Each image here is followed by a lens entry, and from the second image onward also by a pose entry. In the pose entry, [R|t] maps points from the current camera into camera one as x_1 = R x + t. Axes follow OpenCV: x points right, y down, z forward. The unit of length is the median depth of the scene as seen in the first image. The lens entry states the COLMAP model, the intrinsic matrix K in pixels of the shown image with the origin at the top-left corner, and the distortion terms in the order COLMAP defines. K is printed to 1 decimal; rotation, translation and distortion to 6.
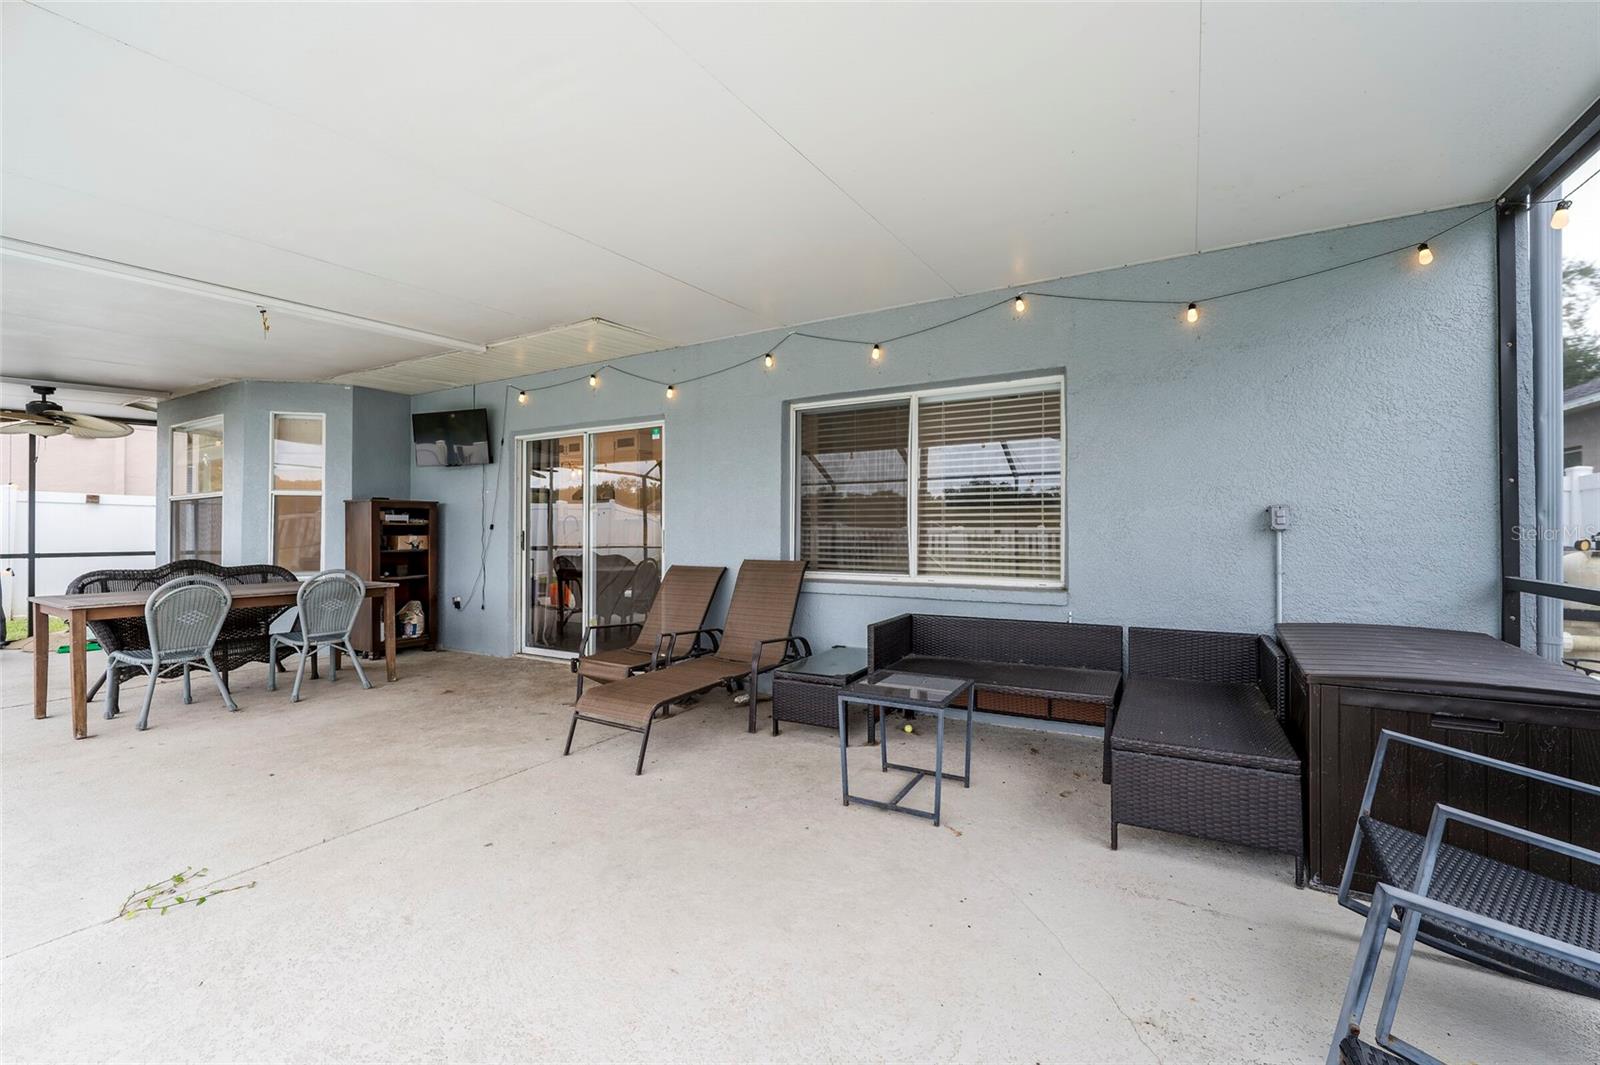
lens RADIAL K [[679.9, 0, 804.9], [0, 679.9, 530.2], [0, 0, 1]] dist [-0.000234, -0.000887]
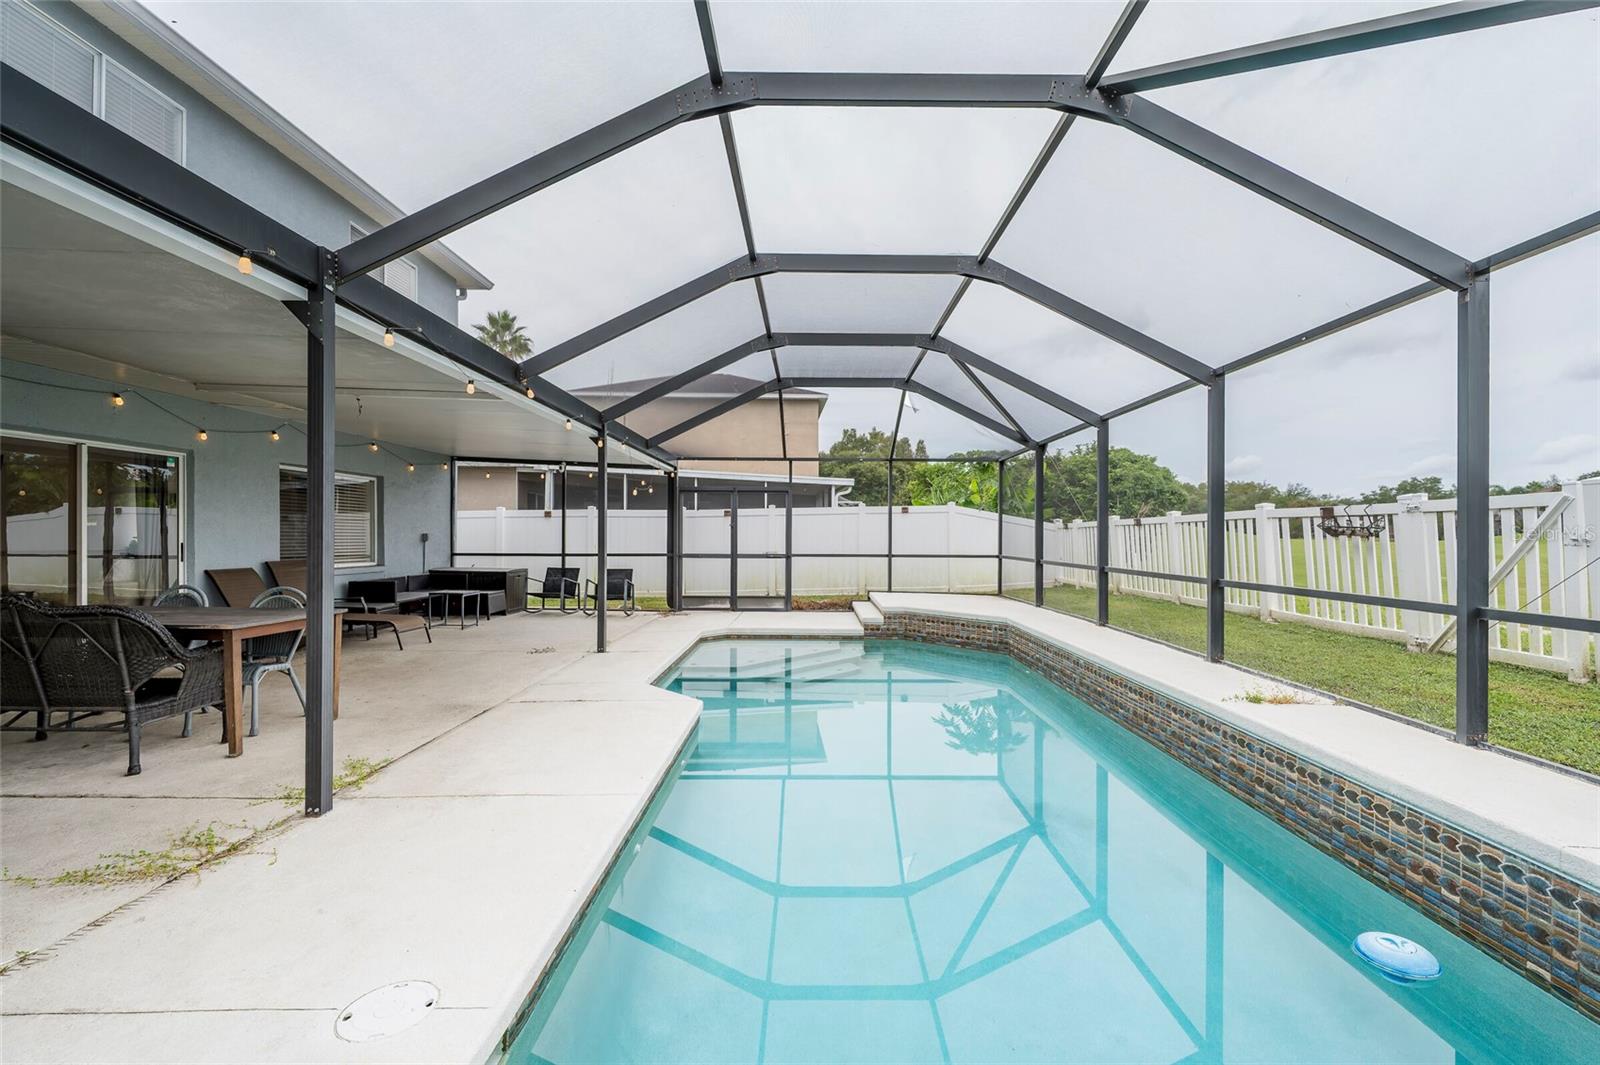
lens RADIAL K [[679.9, 0, 804.9], [0, 679.9, 530.2], [0, 0, 1]] dist [-0.000234, -0.000887]
pose [[-0.488029, 0.006767, 0.872801, -1.514757], [-0.000778, 0.999966, -0.008188, -0.011353], [-0.872827, -0.004675, -0.488007, 0.511640]]
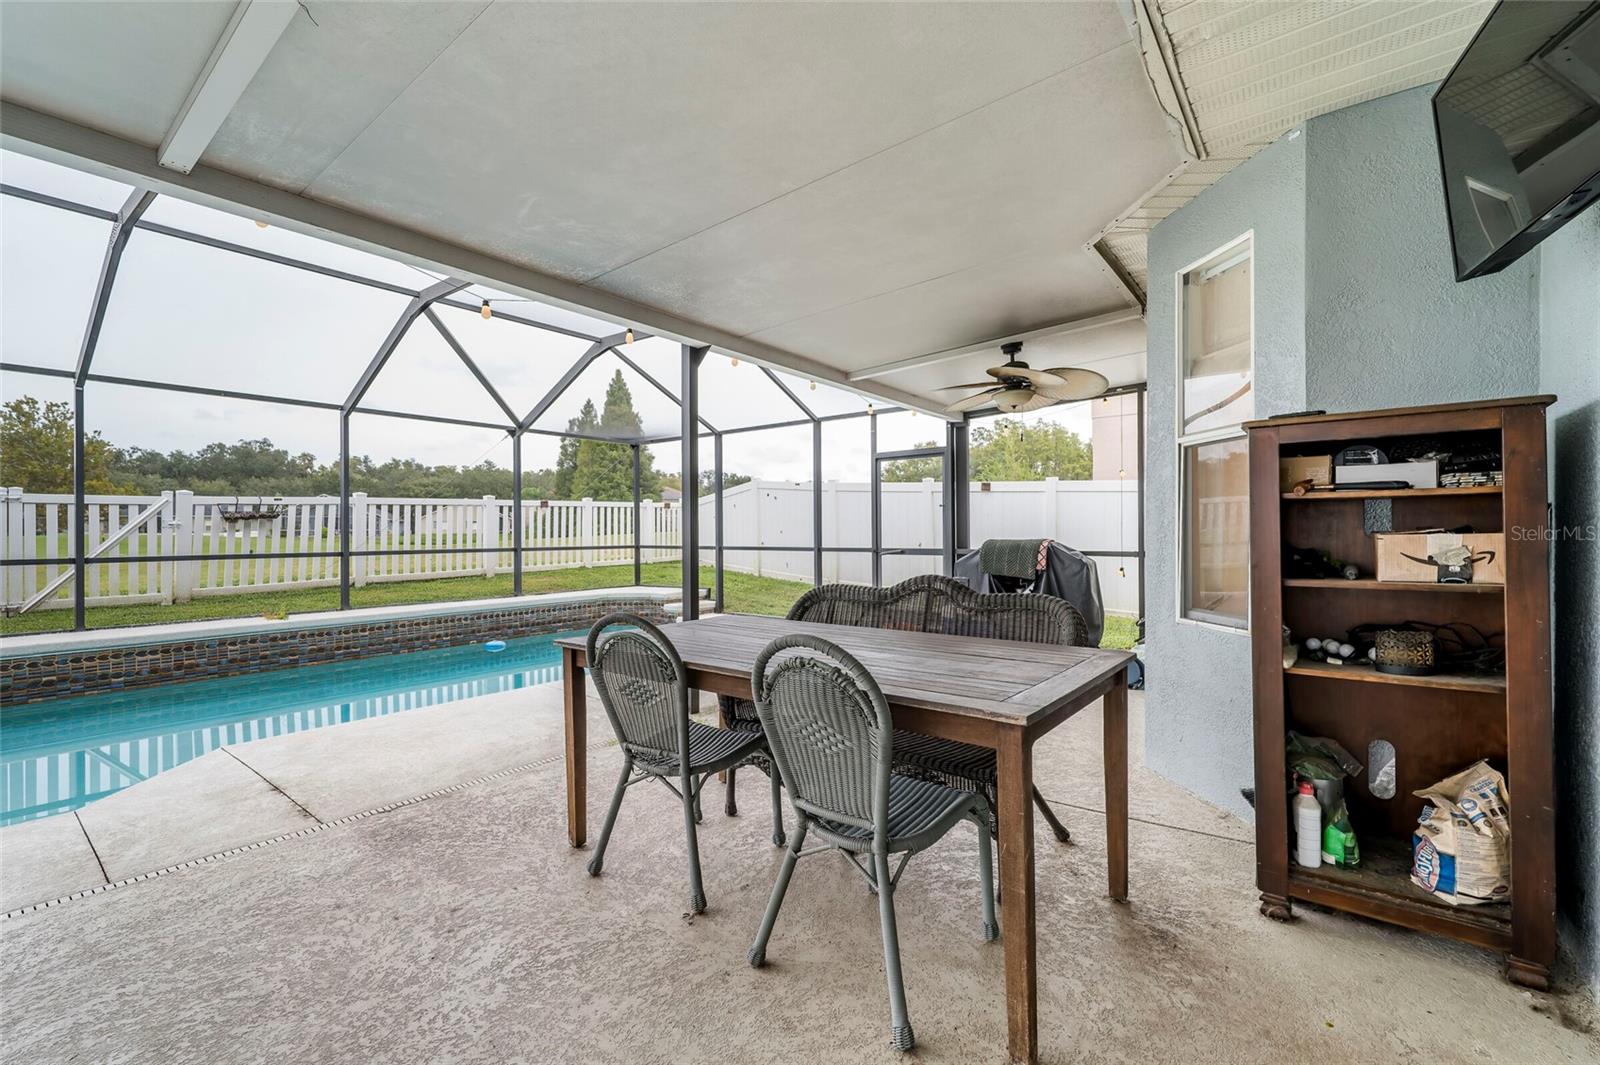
lens RADIAL K [[679.9, 0, 804.9], [0, 679.9, 530.2], [0, 0, 1]] dist [-0.000234, -0.000887]
pose [[-0.130545, 0.000902, -0.991442, -0.267686], [0.003925, 0.999992, 0.000393, 0.005507], [0.991435, -0.003840, -0.130547, 0.778817]]
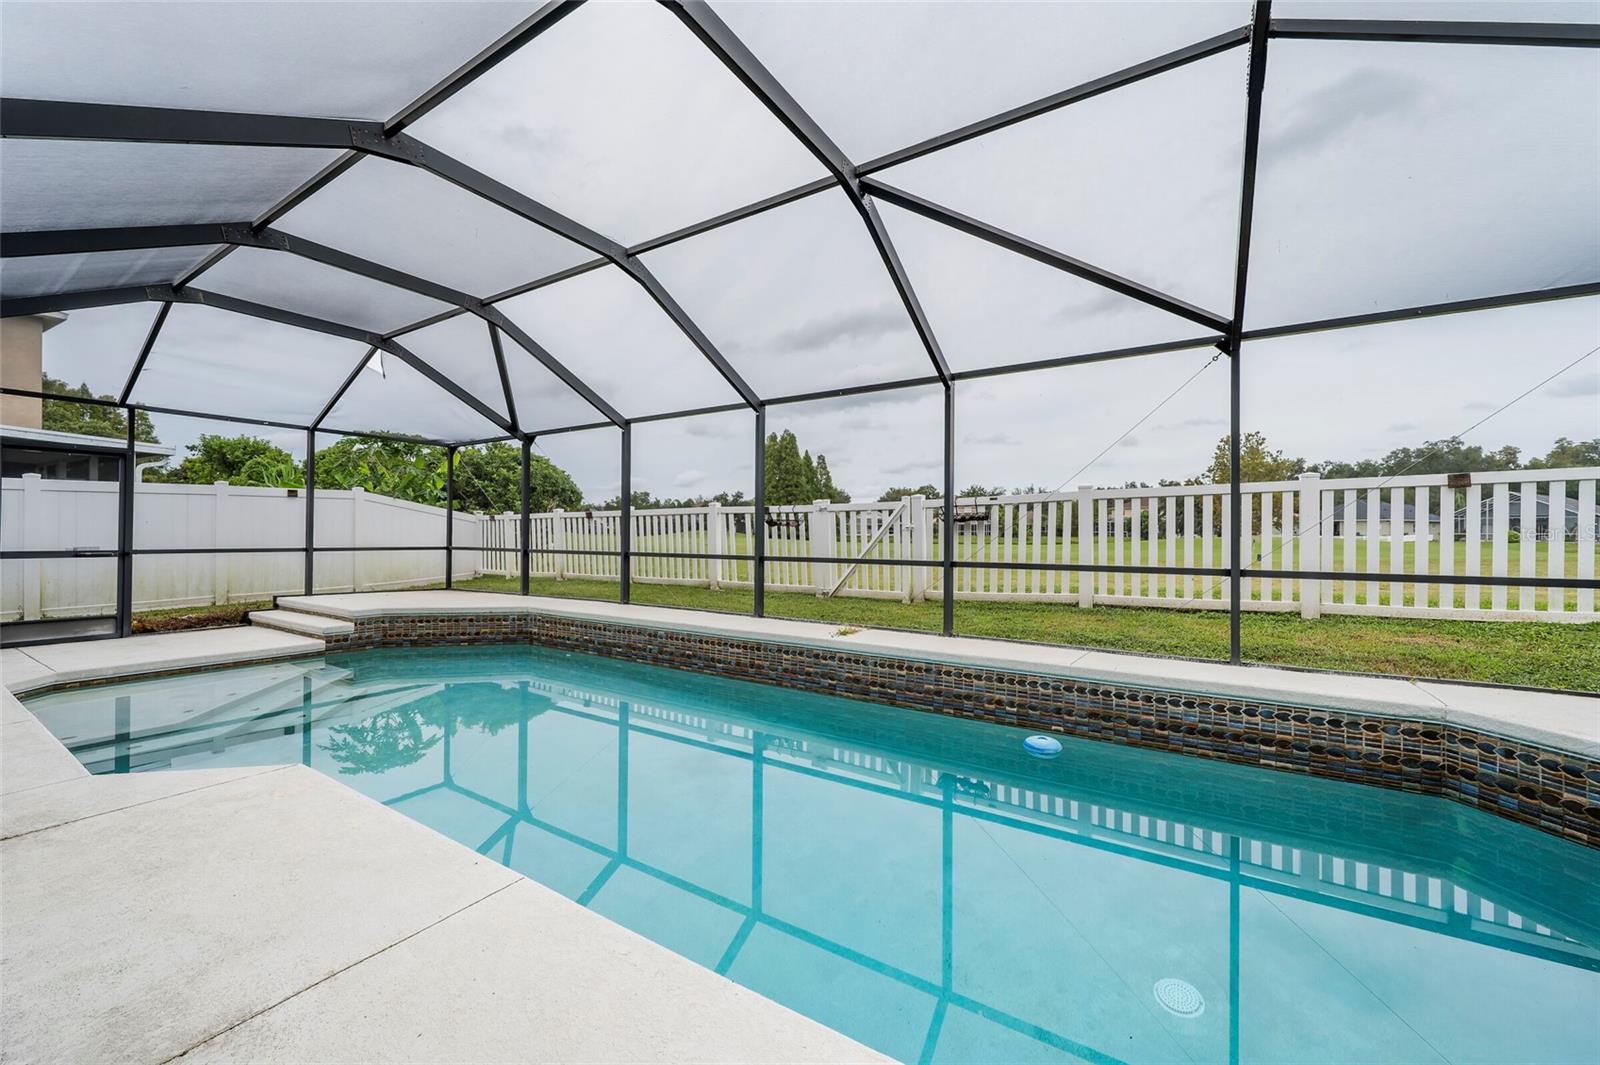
lens RADIAL K [[624.6, 0, 802.1], [0, 624.6, 532.3], [0, 0, 1]] dist [0.001755, -0.000672]
pose [[-0.998607, -0.003033, 0.052674, -1.168018], [-0.003172, 0.999992, -0.002565, 0.004296], [-0.052665, -0.002729, -0.998608, 0.687236]]
